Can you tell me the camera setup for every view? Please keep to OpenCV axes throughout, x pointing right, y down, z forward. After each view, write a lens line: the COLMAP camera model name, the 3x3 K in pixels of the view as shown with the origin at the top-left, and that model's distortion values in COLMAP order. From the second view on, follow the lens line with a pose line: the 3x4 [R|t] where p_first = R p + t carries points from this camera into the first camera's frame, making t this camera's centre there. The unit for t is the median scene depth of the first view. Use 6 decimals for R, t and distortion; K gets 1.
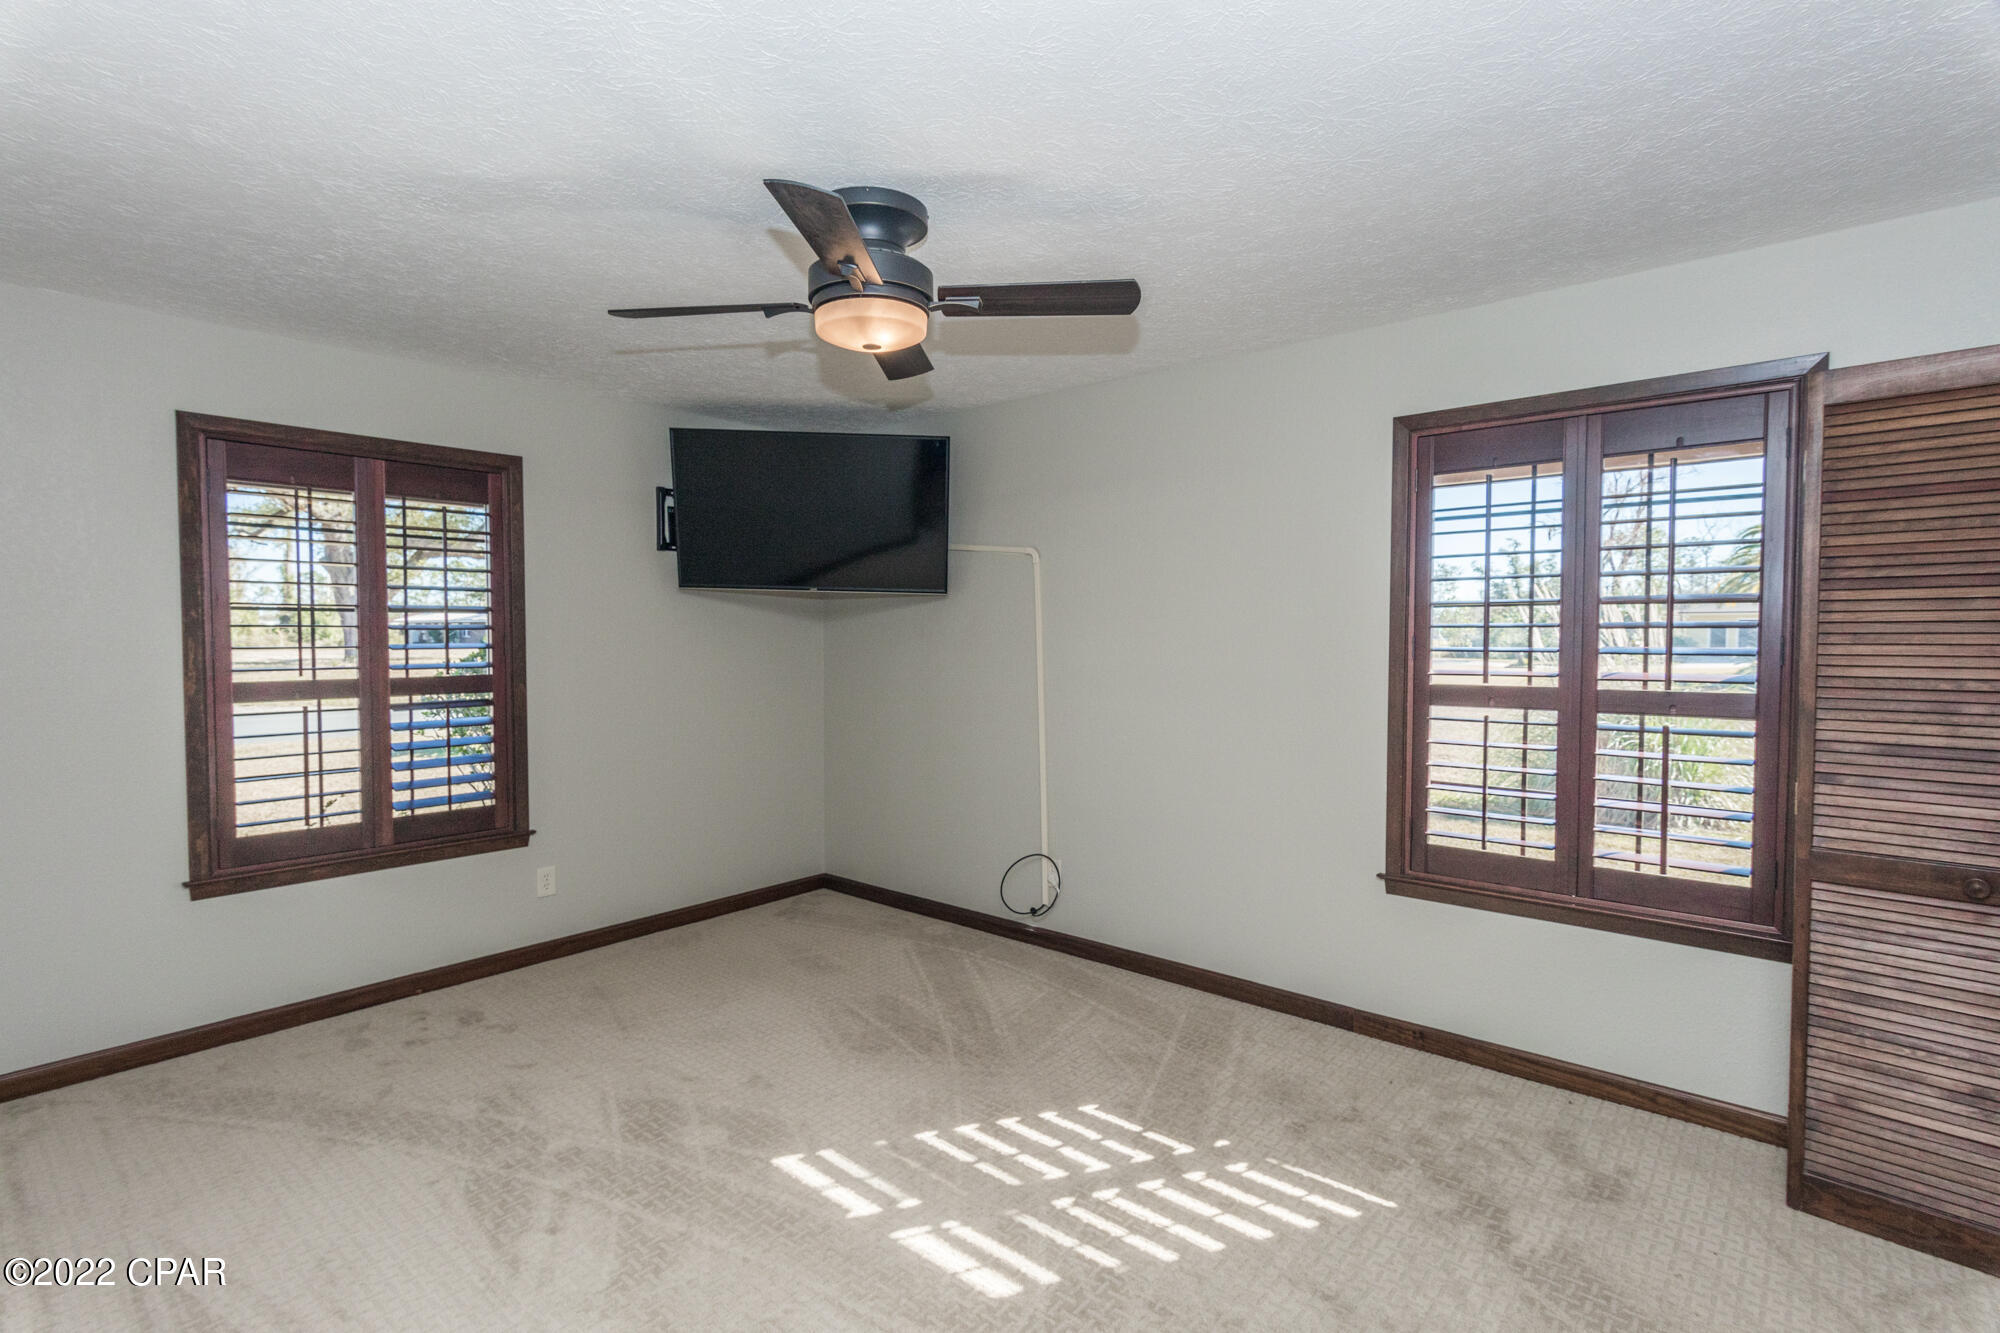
lens RADIAL K [[959.7, 0, 1002.2], [0, 959.7, 671.5], [0, 0, 1]] dist [0.000971, 0.000761]
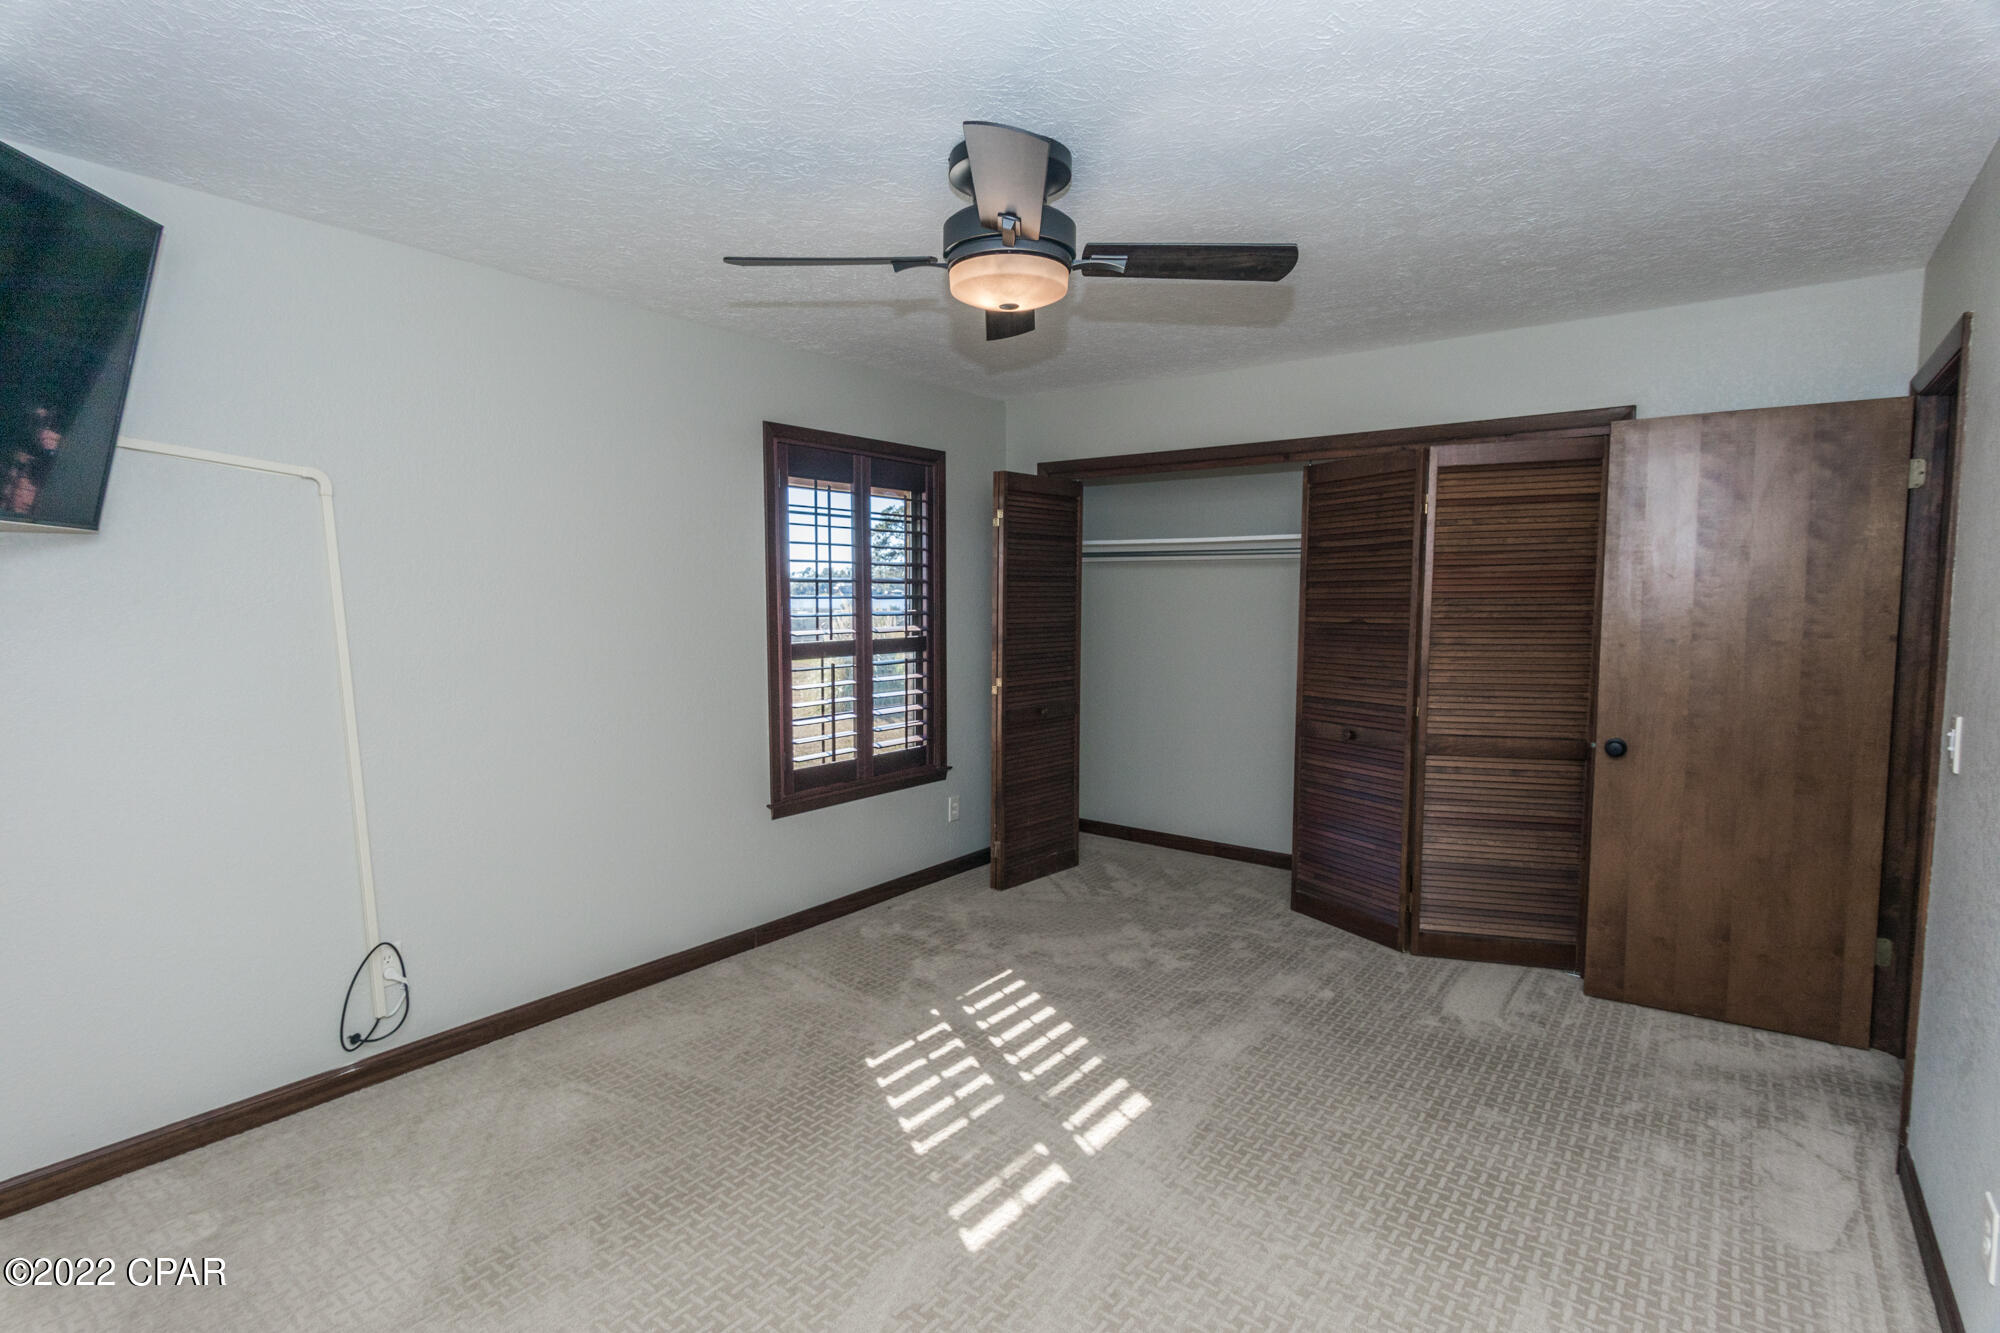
lens RADIAL K [[955.0, 0, 981.8], [0, 955.0, 674.0], [0, 0, 1]] dist [0.003852, 0.000138]
pose [[-0.036117, -0.081303, 0.996035, -0.953951], [0.046536, 0.995467, 0.082944, -0.046599], [-0.998263, 0.049347, -0.032170, 0.935473]]
